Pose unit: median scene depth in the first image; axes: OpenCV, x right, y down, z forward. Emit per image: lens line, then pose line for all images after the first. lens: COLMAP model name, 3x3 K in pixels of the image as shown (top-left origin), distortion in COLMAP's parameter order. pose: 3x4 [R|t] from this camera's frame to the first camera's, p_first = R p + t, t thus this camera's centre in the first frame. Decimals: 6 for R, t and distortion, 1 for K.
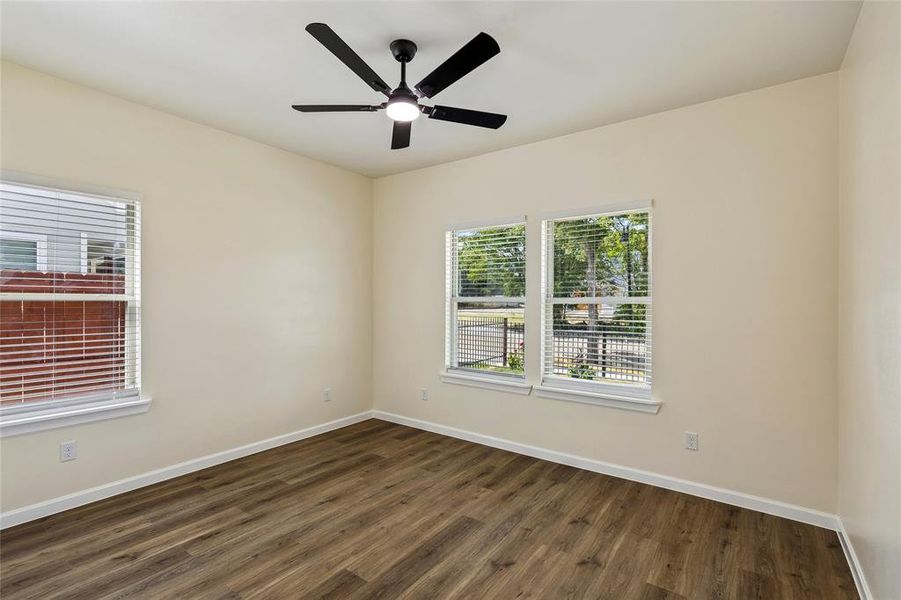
lens RADIAL K [[414.9, 0, 445.5], [0, 414.9, 300.0], [0, 0, 1]] dist [0.001771, 0.000030]
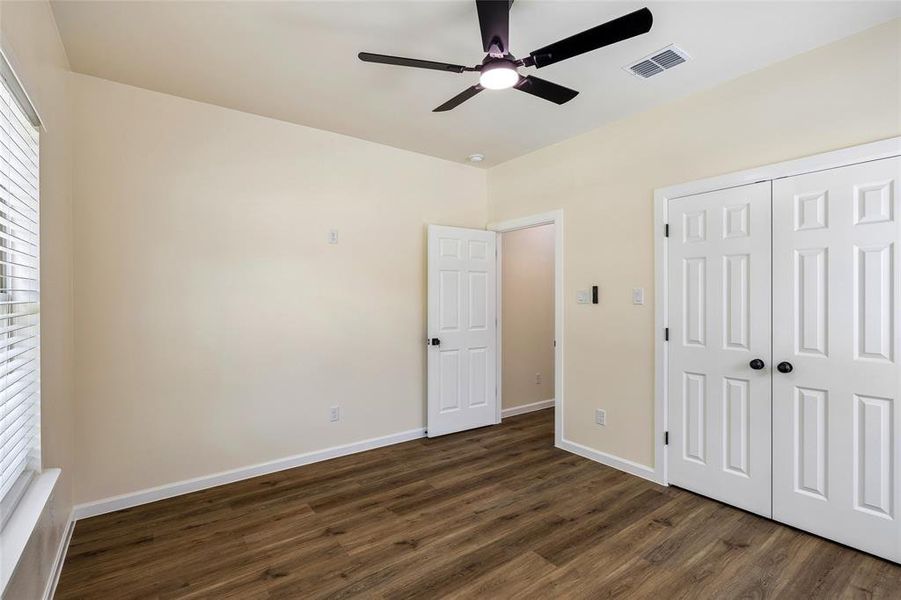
lens RADIAL K [[414.9, 0, 445.5], [0, 414.9, 300.0], [0, 0, 1]] dist [0.001771, 0.000030]
pose [[-0.953385, -0.006963, 0.301676, -0.264939], [-0.006445, 0.999976, 0.002714, 0.004058], [-0.301688, 0.000643, -0.953407, 1.916822]]
